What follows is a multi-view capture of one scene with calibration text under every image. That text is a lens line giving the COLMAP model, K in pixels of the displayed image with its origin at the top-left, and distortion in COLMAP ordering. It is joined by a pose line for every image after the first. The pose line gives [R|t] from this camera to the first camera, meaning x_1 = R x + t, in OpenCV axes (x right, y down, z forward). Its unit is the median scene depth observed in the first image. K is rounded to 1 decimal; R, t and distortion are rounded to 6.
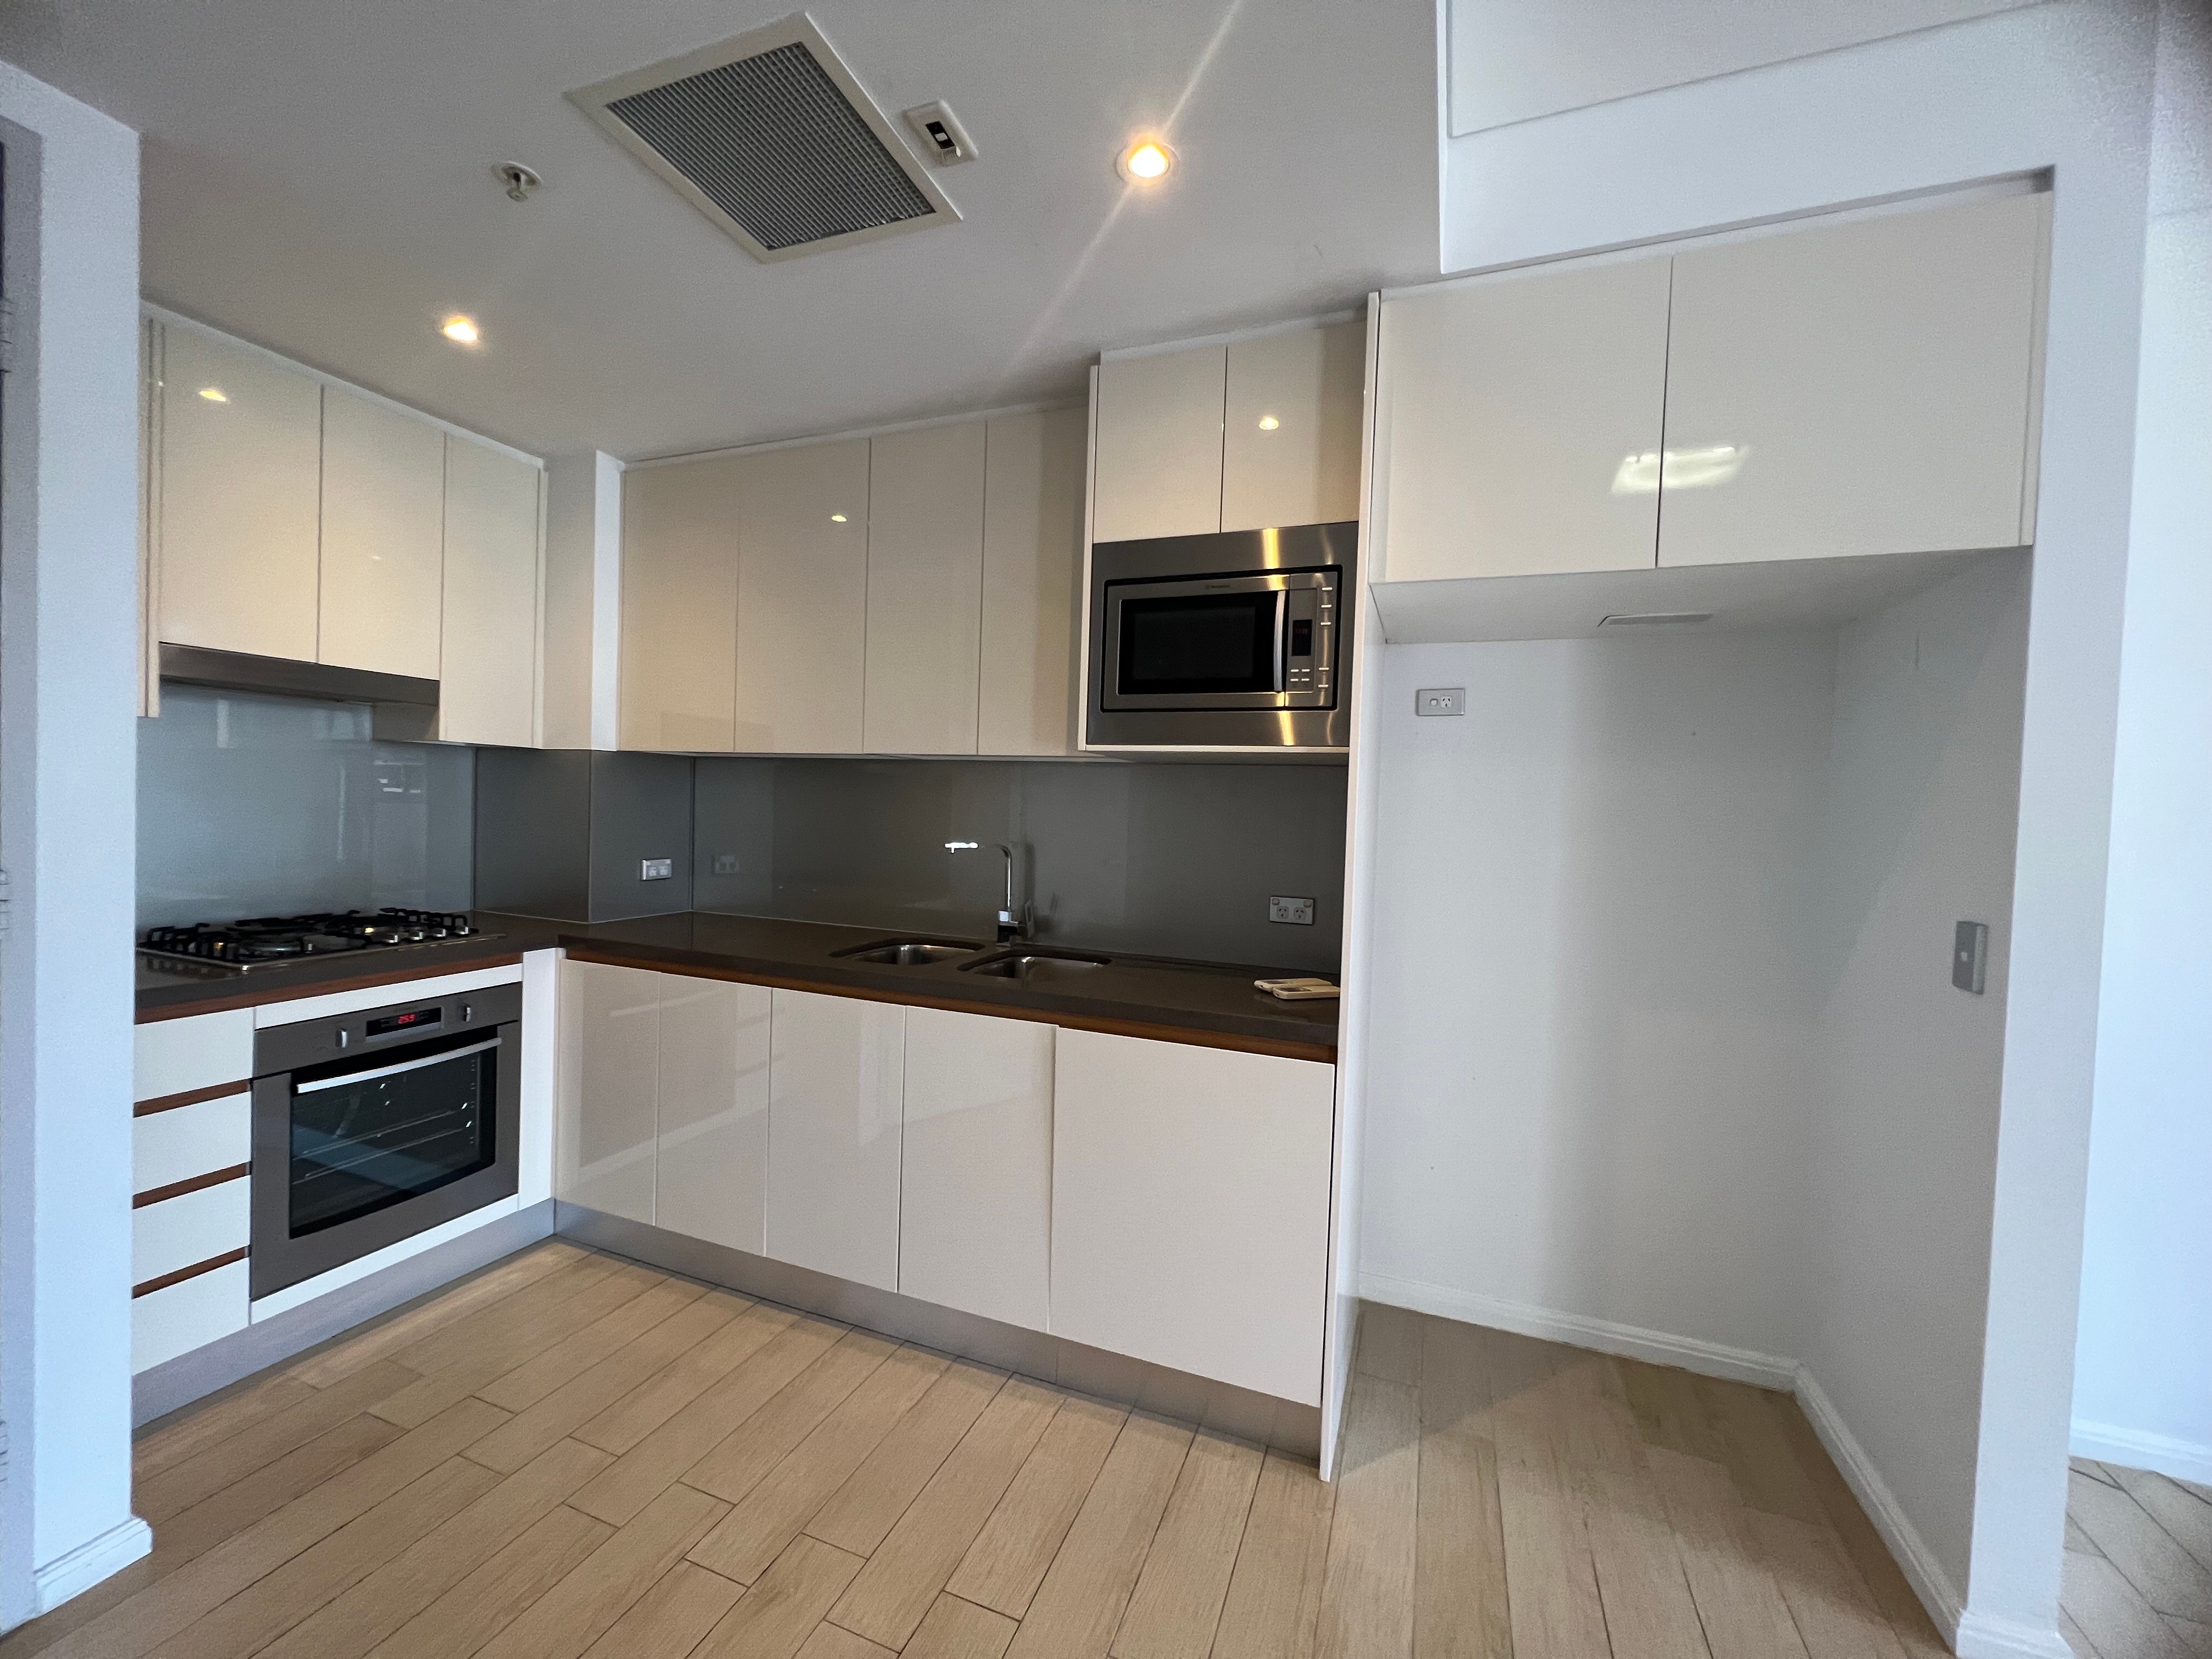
lens RADIAL K [[884.2, 0, 1100.7], [0, 884.2, 831.1], [0, 0, 1]] dist [0.000072, 0.000016]
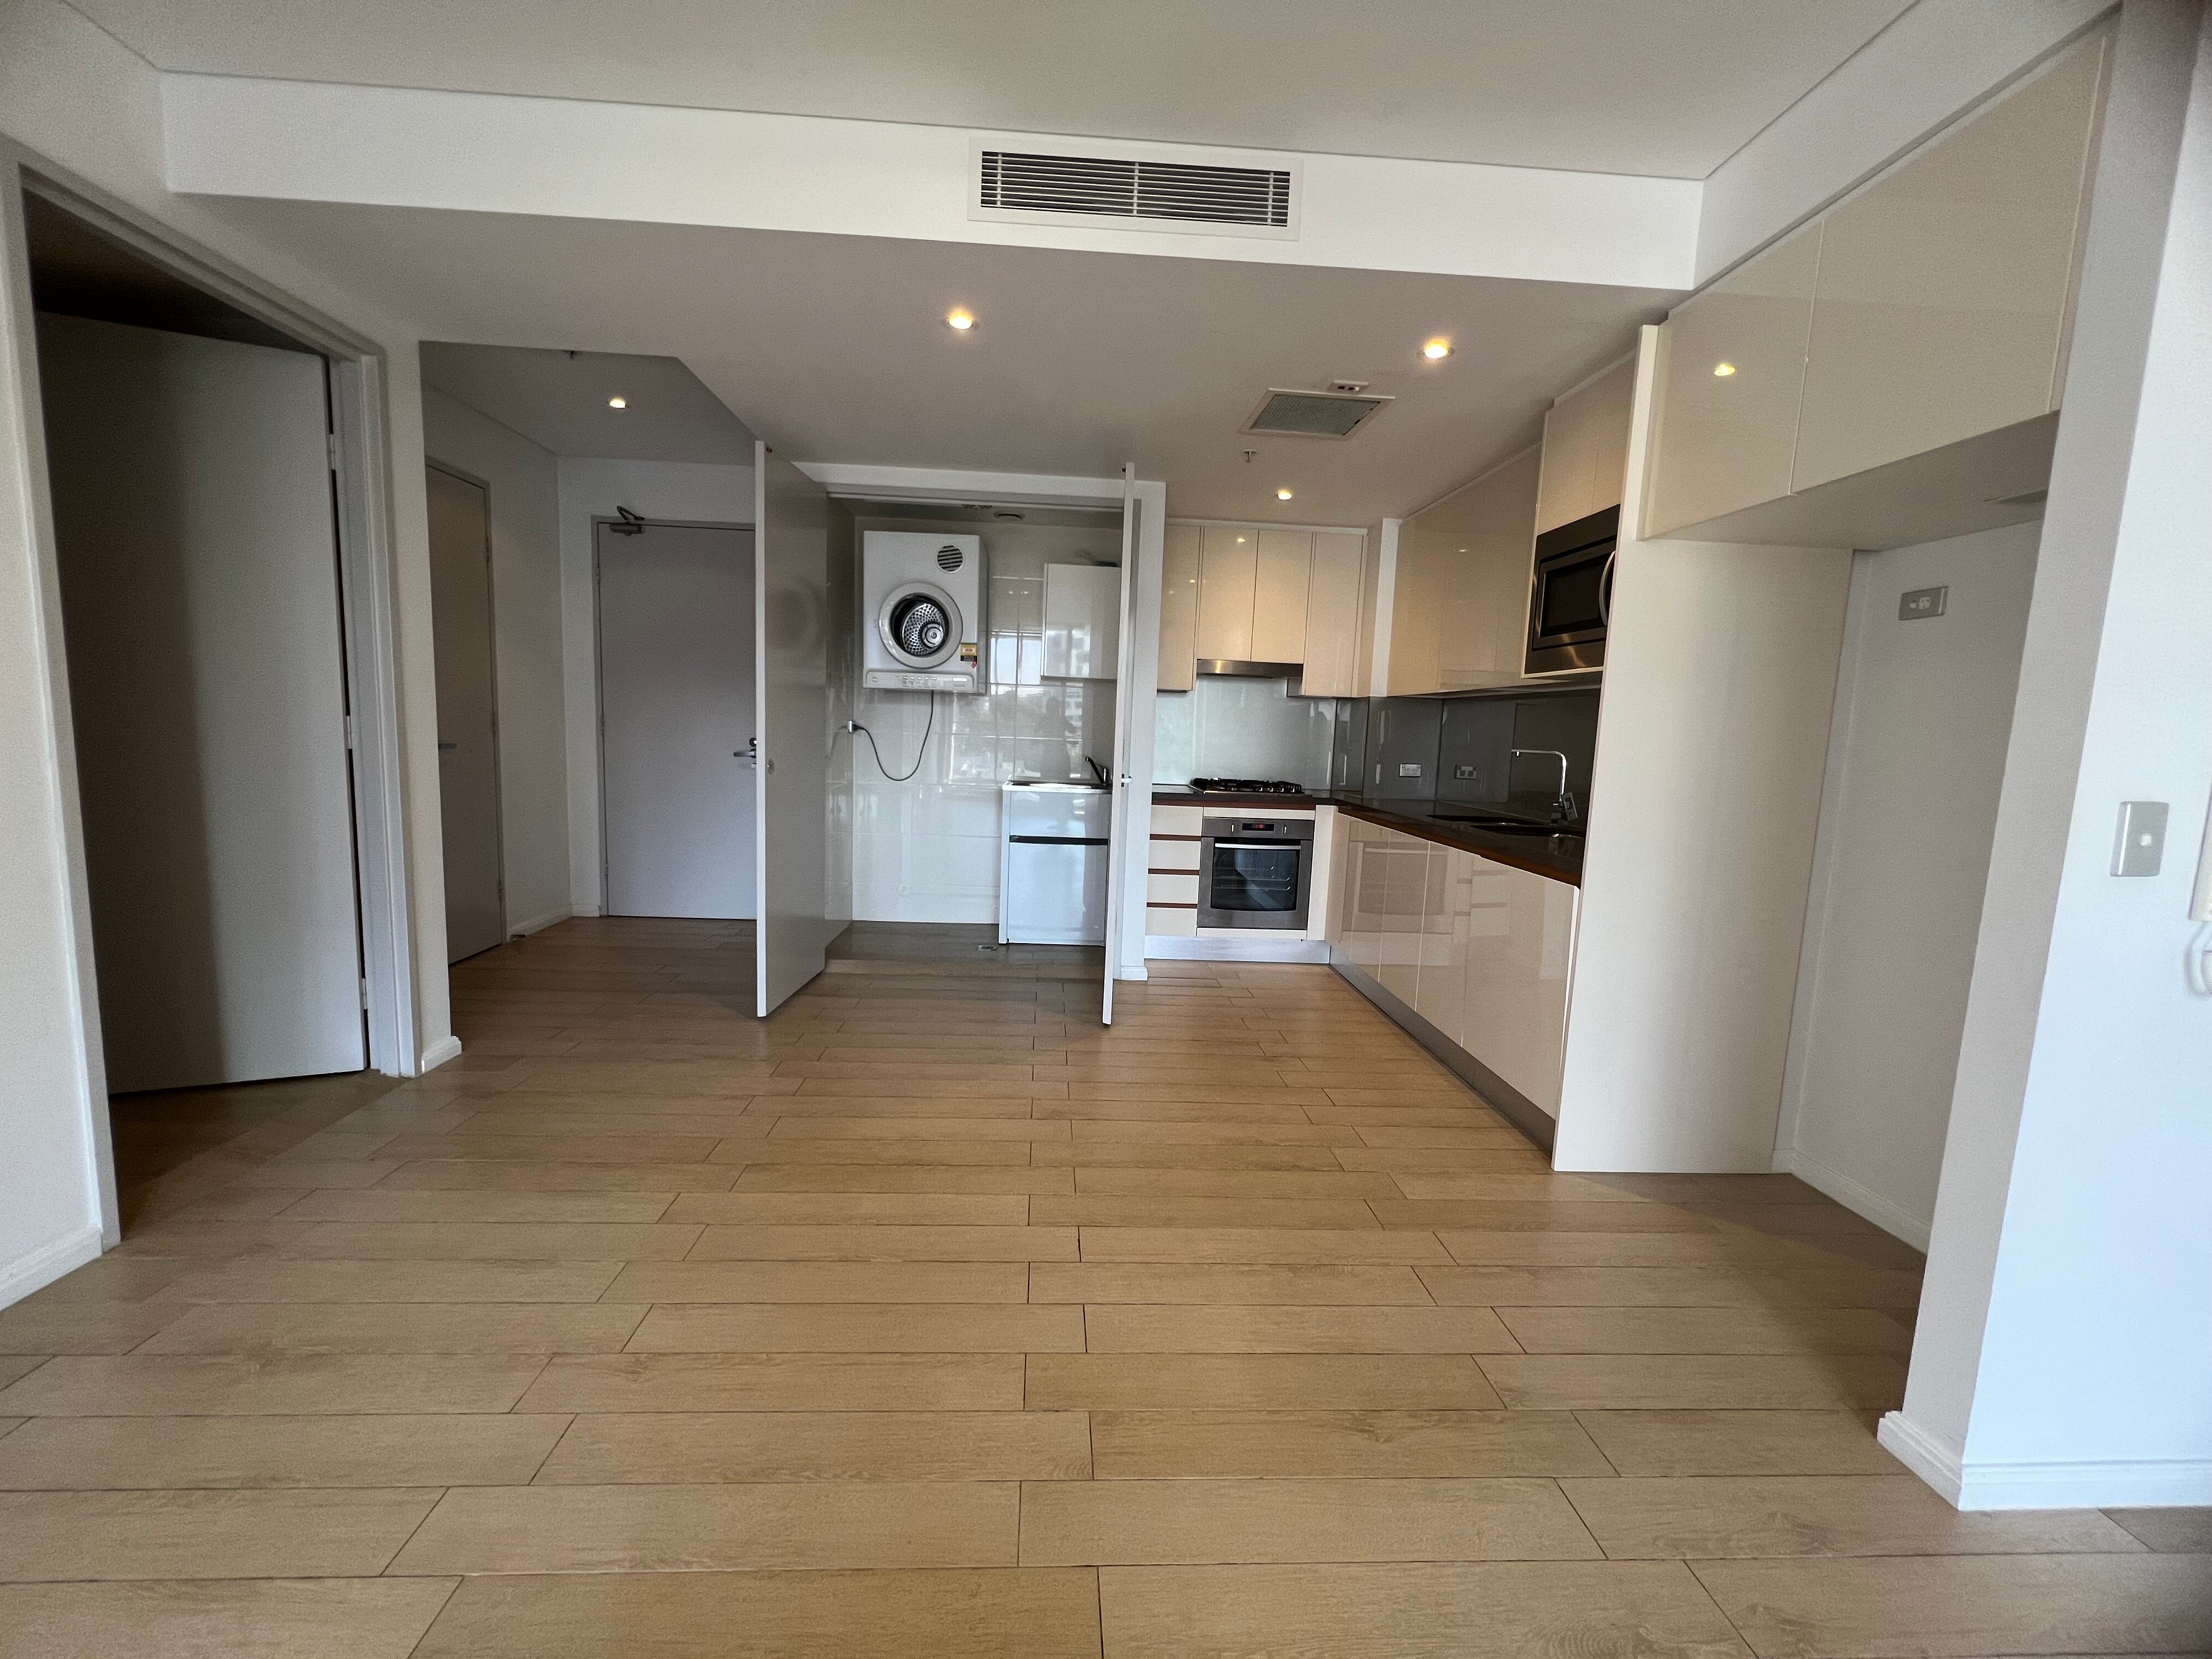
lens RADIAL K [[884.2, 0, 1095.8], [0, 884.2, 828.0], [0, 0, 1]] dist [0.000072, 0.000016]
pose [[0.417894, 0.087337, -0.904288, 0.897975], [-0.051846, 0.996039, 0.072239, 0.077186], [0.907015, 0.016695, 0.420767, -0.234526]]
